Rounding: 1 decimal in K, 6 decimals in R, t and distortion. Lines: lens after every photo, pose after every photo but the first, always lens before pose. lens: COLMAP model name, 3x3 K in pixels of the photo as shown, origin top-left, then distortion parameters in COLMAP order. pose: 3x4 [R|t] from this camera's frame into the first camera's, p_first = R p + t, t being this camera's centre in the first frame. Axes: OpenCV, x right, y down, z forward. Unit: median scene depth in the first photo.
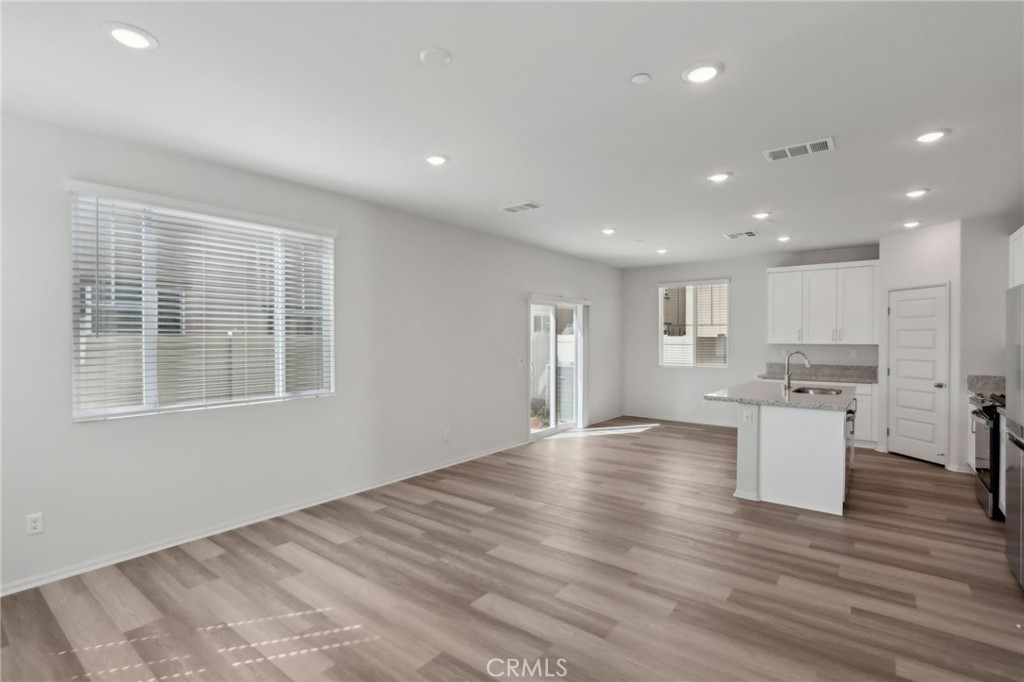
lens RADIAL K [[480.8, 0, 523.1], [0, 480.8, 340.8], [0, 0, 1]] dist [-0.002198, -0.000026]
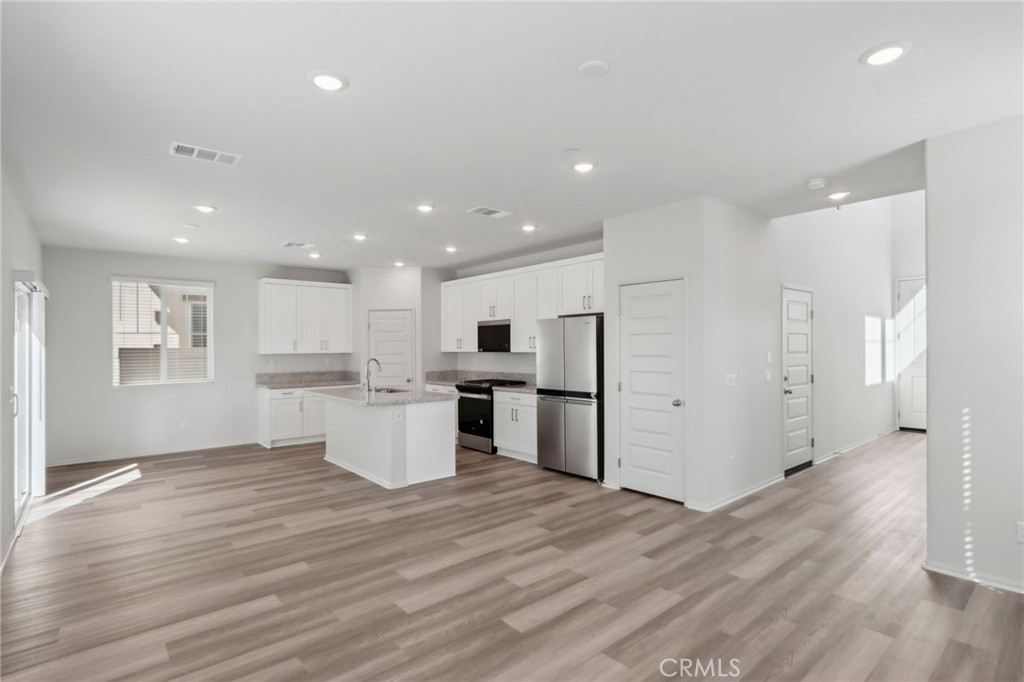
lens RADIAL K [[501.4, 0, 500.2], [0, 501.4, 337.8], [0, 0, 1]] dist [-0.004521, -0.000546]
pose [[0.238701, 0.015662, 0.970967, -0.535009], [0.015013, 0.999691, -0.019816, 0.000679], [-0.970977, 0.019308, 0.238392, 0.401844]]
